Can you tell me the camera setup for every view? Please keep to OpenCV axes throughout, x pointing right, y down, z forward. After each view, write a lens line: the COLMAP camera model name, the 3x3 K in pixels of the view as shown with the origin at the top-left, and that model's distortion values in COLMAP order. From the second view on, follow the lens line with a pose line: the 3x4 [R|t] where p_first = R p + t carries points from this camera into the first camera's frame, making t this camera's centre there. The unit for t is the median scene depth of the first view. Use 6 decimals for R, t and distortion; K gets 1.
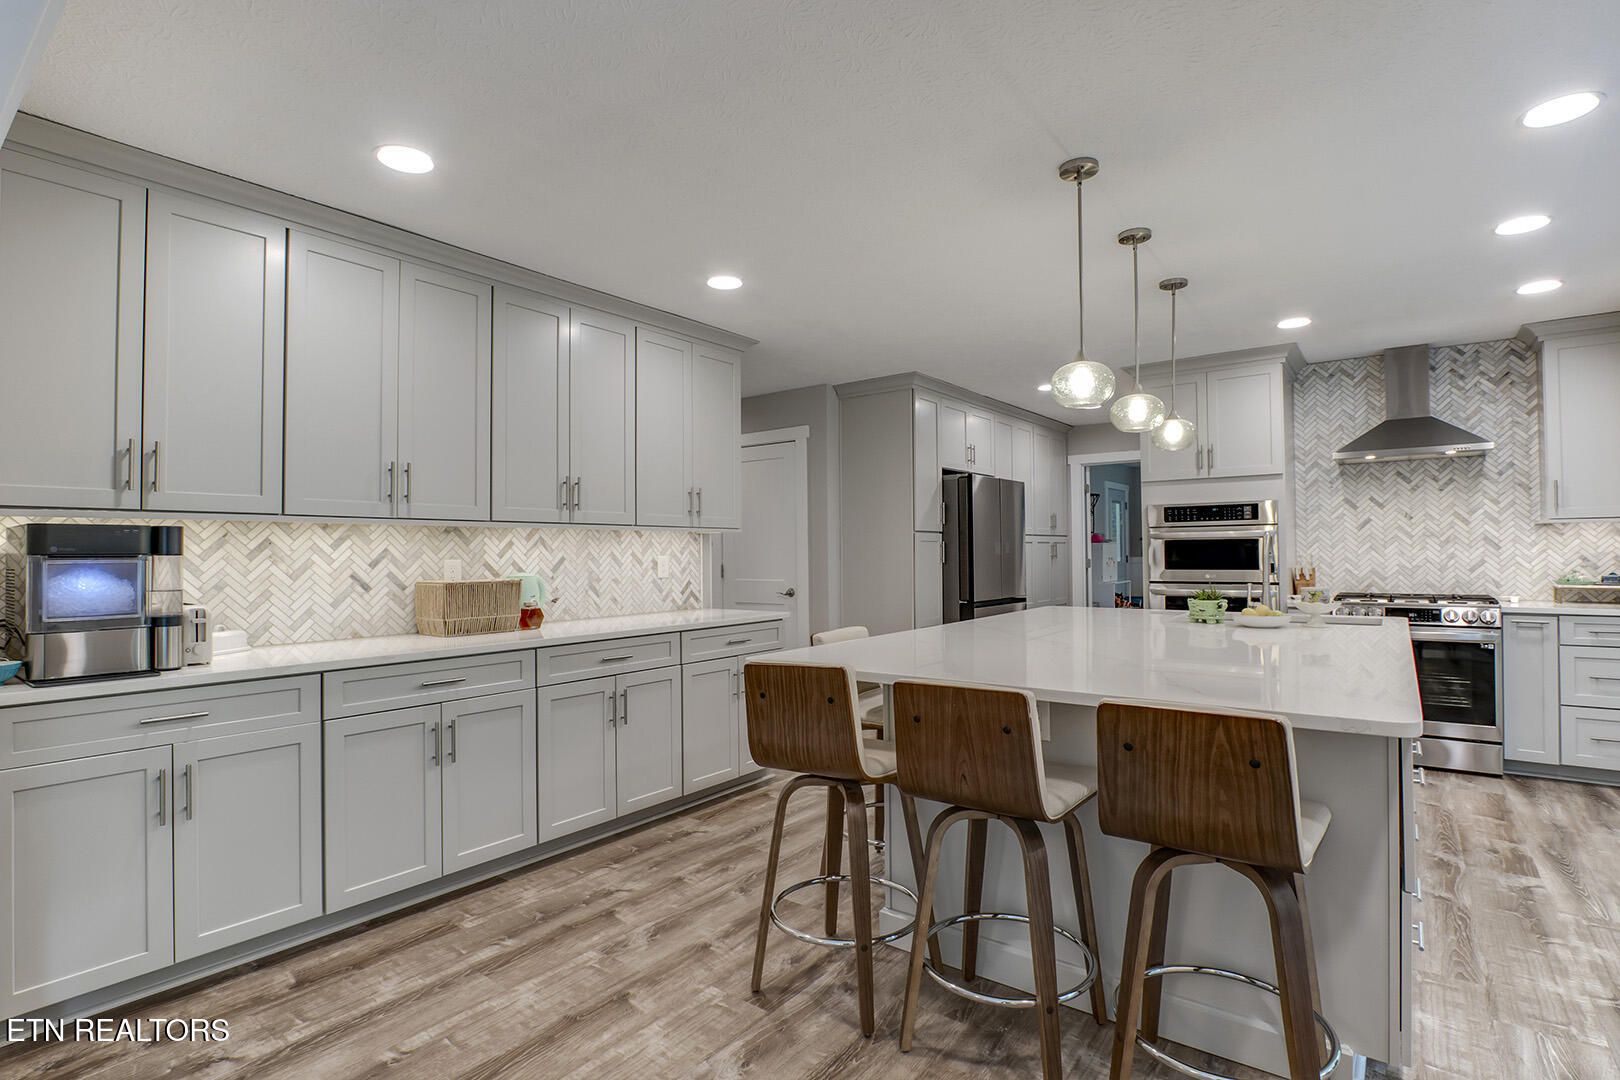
lens RADIAL K [[782.8, 0, 811.2], [0, 782.8, 544.6], [0, 0, 1]] dist [-0.022550, 0.000340]
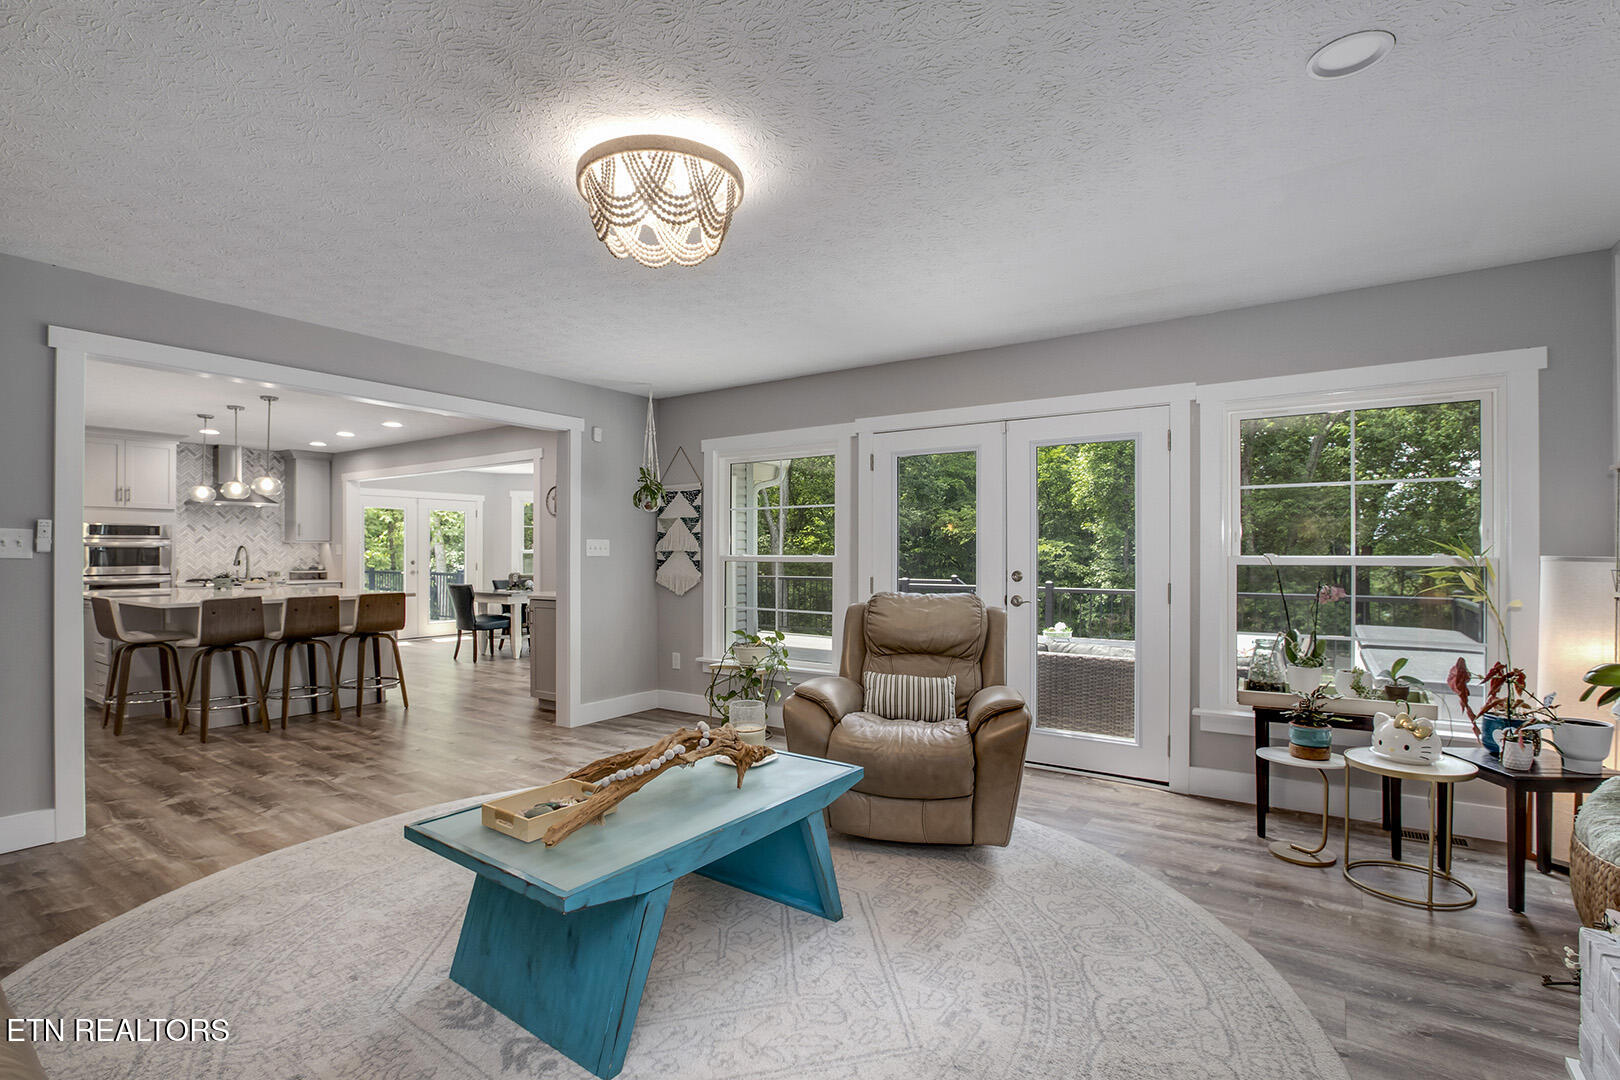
lens RADIAL K [[776.5, 0, 802.7], [0, 776.5, 552.3], [0, 0, 1]] dist [-0.003434, -0.000493]
pose [[-0.026949, 0.010180, 0.999585, -1.197375], [-0.009541, 0.999900, -0.010441, 0.007468], [-0.999591, -0.009818, -0.026849, -0.352655]]
